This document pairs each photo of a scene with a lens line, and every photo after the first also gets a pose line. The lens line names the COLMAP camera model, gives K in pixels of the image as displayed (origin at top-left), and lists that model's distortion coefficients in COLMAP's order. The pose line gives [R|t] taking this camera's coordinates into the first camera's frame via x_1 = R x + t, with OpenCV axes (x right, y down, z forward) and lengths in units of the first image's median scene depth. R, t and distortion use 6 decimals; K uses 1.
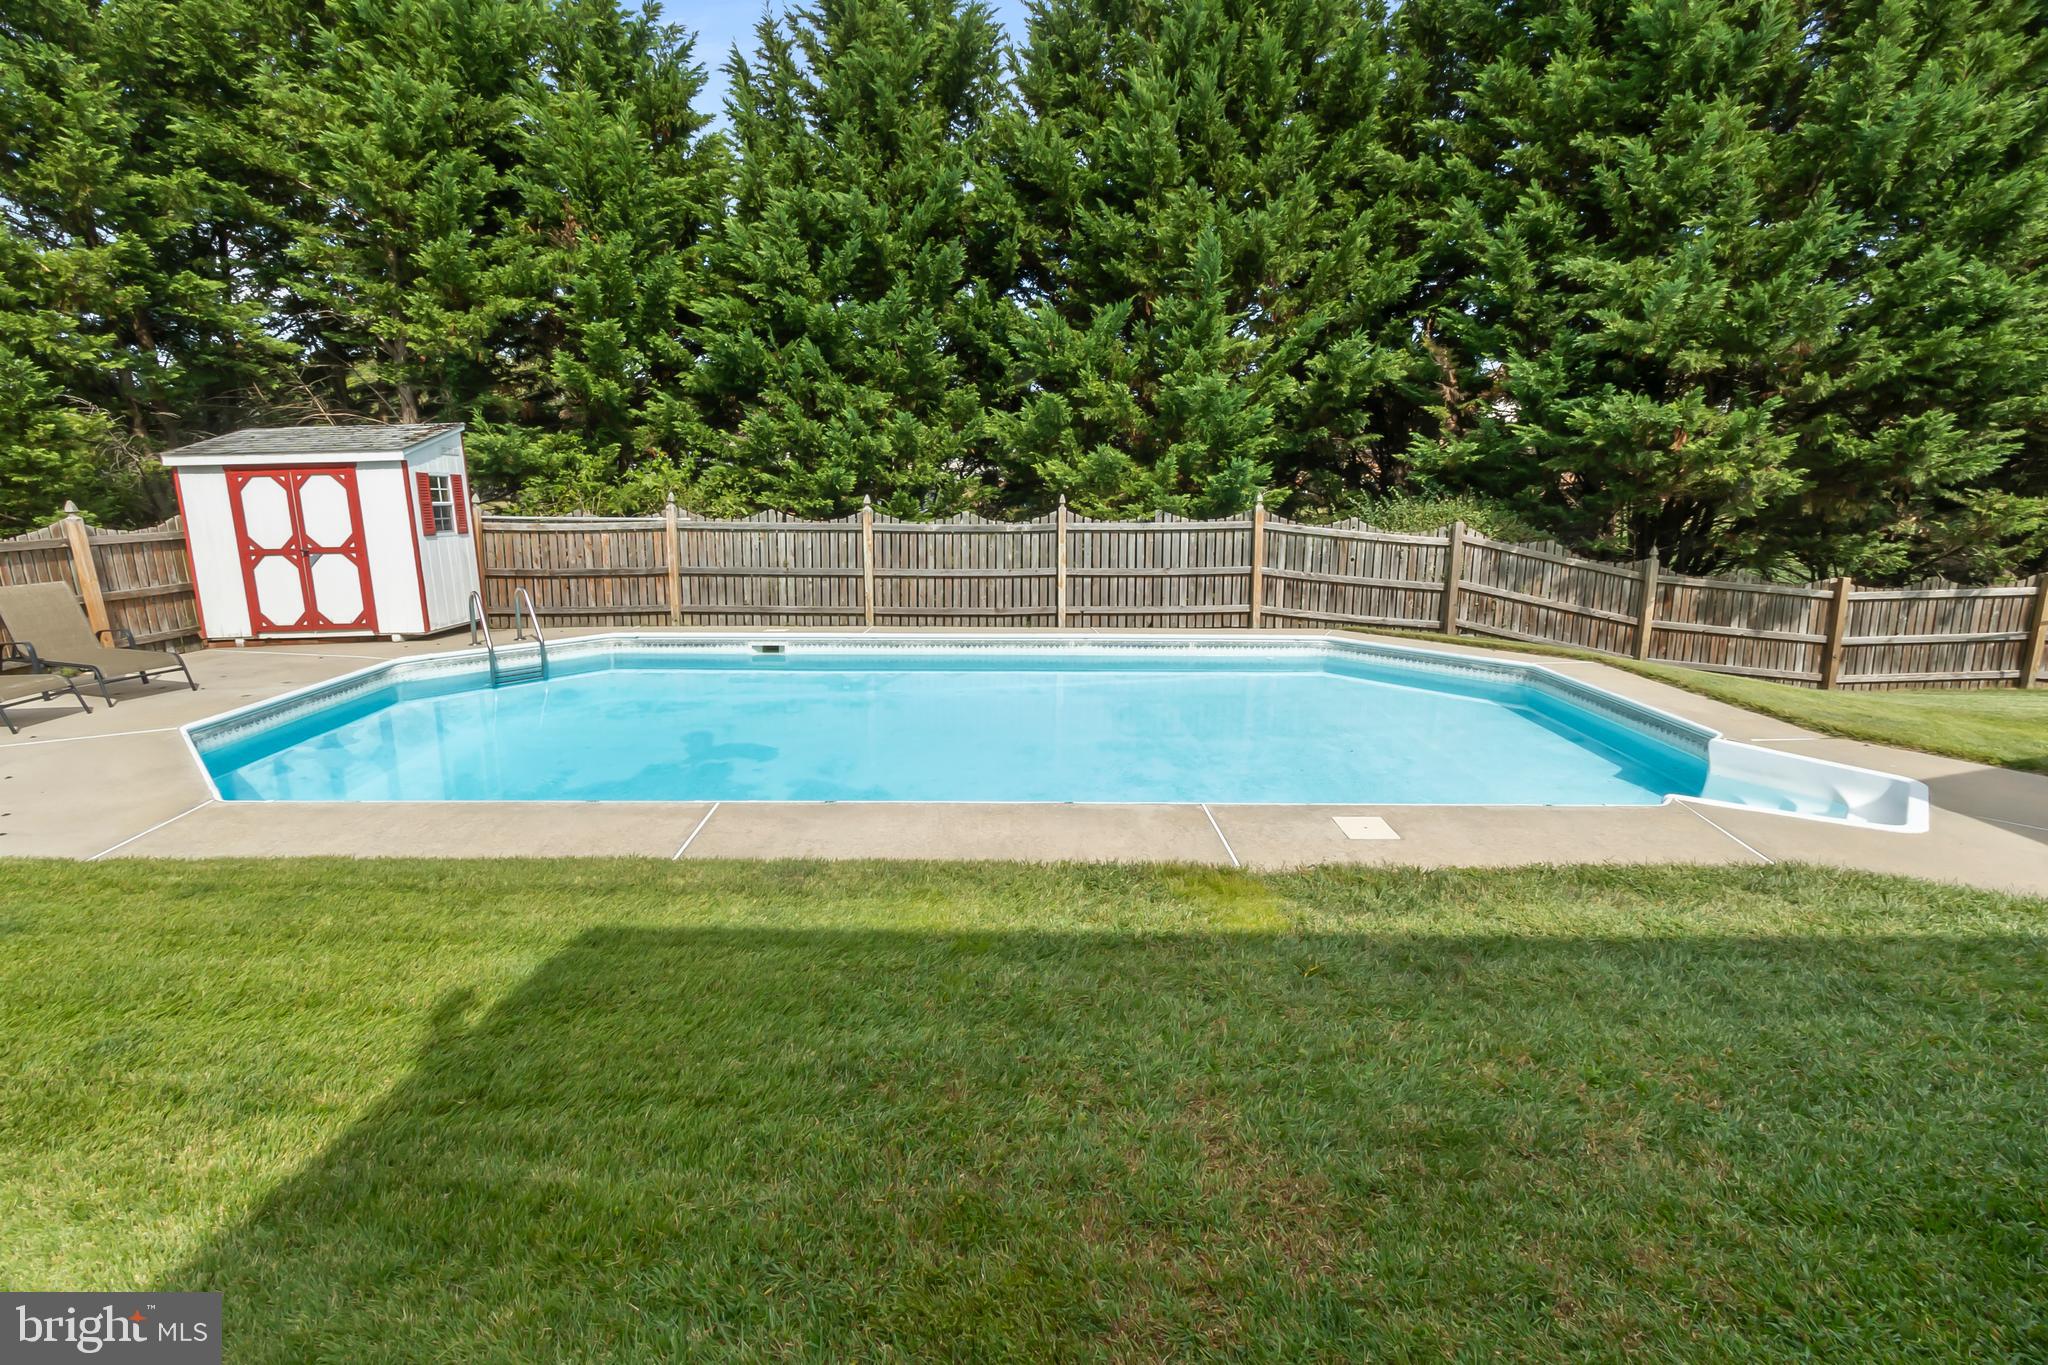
lens RADIAL K [[940.2, 0, 1007.9], [0, 940.2, 668.5], [0, 0, 1]] dist [0.000512, 0.000276]
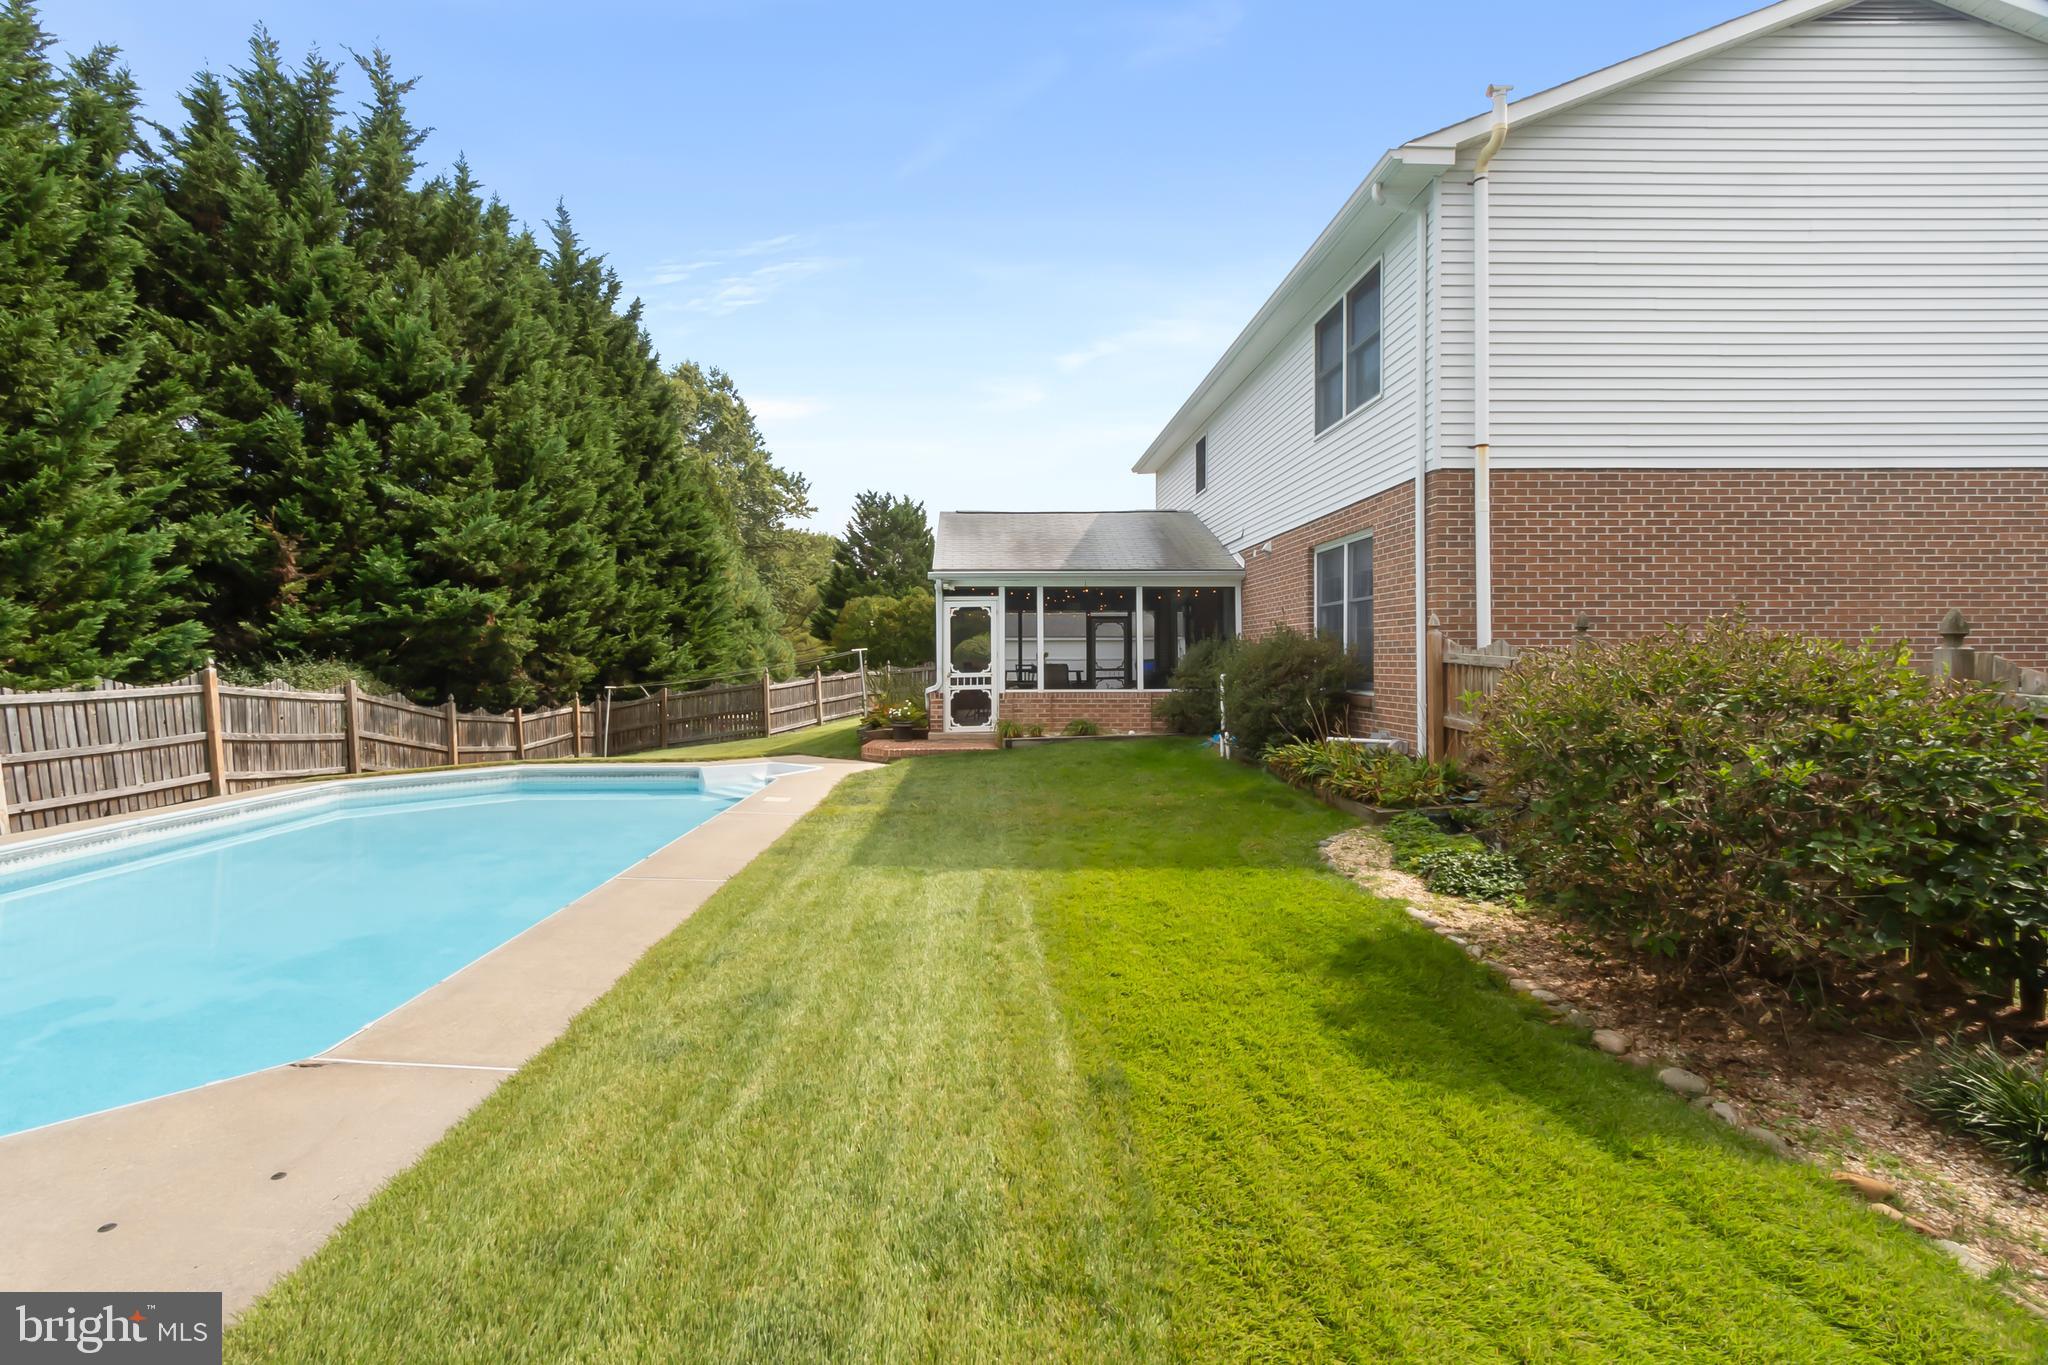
lens RADIAL K [[940.2, 0, 1007.9], [0, 940.2, 668.5], [0, 0, 1]] dist [0.000512, 0.000276]
pose [[-0.031540, -0.013938, 0.999405, -0.710944], [0.216416, 0.976087, 0.020443, -0.015631], [-0.975792, 0.216932, -0.027769, 0.223017]]
